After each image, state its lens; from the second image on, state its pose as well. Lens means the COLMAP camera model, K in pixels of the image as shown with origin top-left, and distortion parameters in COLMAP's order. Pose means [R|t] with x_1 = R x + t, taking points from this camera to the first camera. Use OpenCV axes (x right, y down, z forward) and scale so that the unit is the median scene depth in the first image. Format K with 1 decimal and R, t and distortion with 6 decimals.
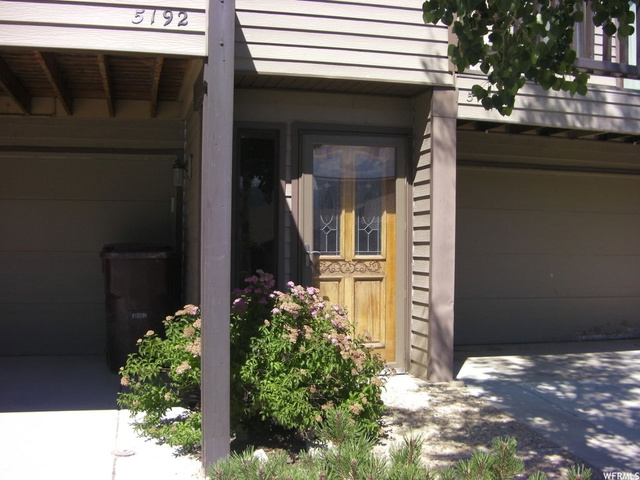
lens RADIAL K [[717.7, 0, 321.0], [0, 717.7, 249.4], [0, 0, 1]] dist [-0.223377, 0.235434]
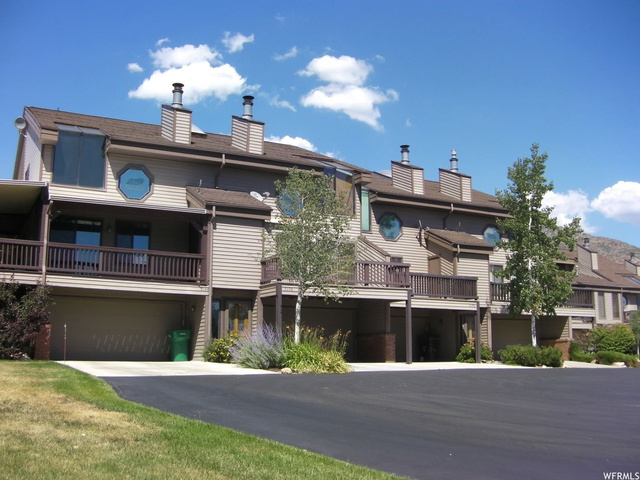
lens RADIAL K [[717.7, 0, 321.0], [0, 717.7, 249.4], [0, 0, 1]] dist [-0.223377, 0.235434]
pose [[0.970584, 0.027343, 0.239203, -2.436111], [0.011751, 0.986966, -0.160496, 0.199664], [-0.240474, 0.158586, 0.957613, -4.072448]]
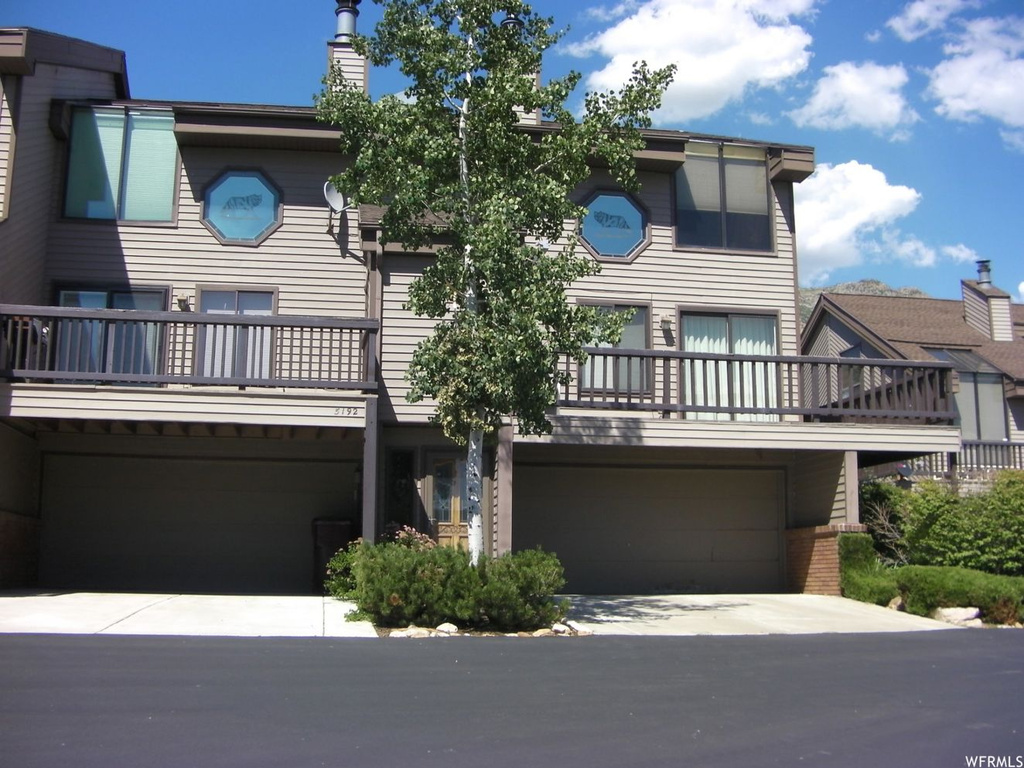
lens RADIAL K [[1148.3, 0, 513.6], [0, 1148.3, 399.0], [0, 0, 1]] dist [-0.223377, 0.235434]
pose [[0.996478, -0.020854, -0.081225, 0.420243], [0.007496, 0.986859, -0.161407, 0.166338], [0.083523, 0.160230, 0.983540, -1.786262]]
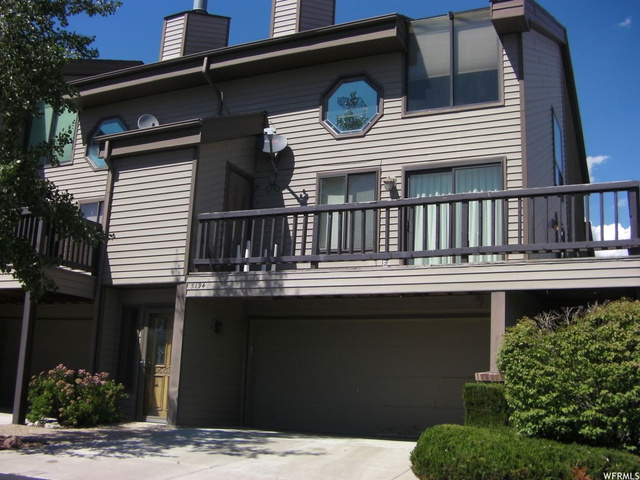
lens RADIAL K [[717.7, 0, 321.0], [0, 717.7, 249.4], [0, 0, 1]] dist [-0.223377, 0.235434]
pose [[0.771371, -0.108110, -0.627136, 1.785544], [-0.039692, 0.975373, -0.216963, 0.112744], [0.635147, 0.192251, 0.748083, -0.328037]]
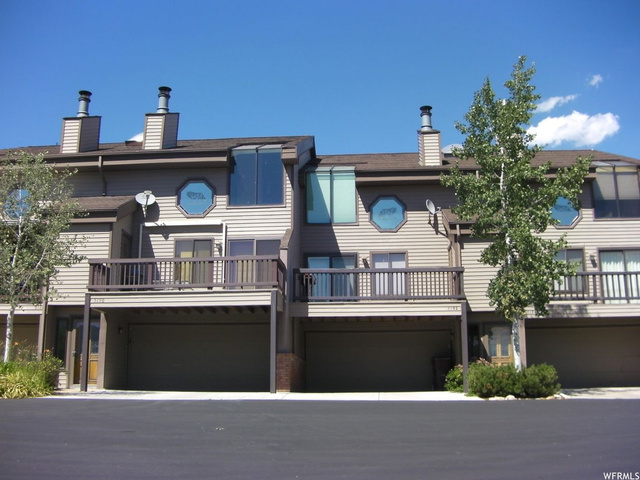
lens RADIAL K [[717.7, 0, 321.0], [0, 717.7, 249.4], [0, 0, 1]] dist [-0.223377, 0.235434]
pose [[0.949535, -0.080535, -0.303147, 0.325498], [0.012464, 0.975401, -0.220087, 0.270651], [0.313414, 0.205202, 0.927181, -2.888986]]
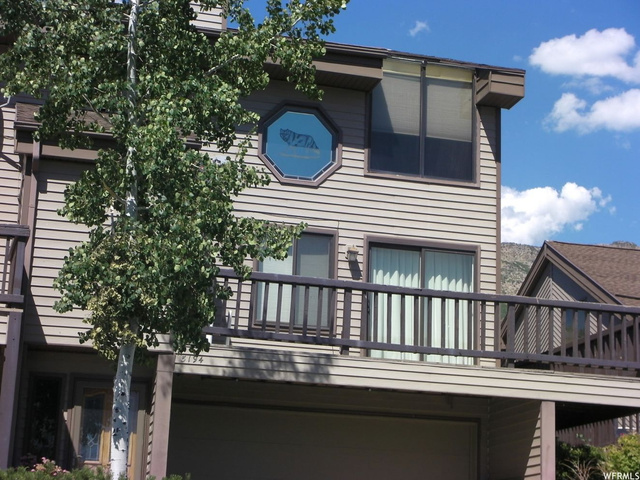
lens RADIAL K [[1348.1, 0, 320.0], [0, 1348.1, 240.0], [0, 0, 1]] dist [0.047619, 0.603355]
pose [[0.999692, 0.024250, 0.005296, 0.488874], [-0.022127, 0.967329, -0.252557, 0.280691], [-0.011248, 0.252362, 0.967567, -1.977201]]
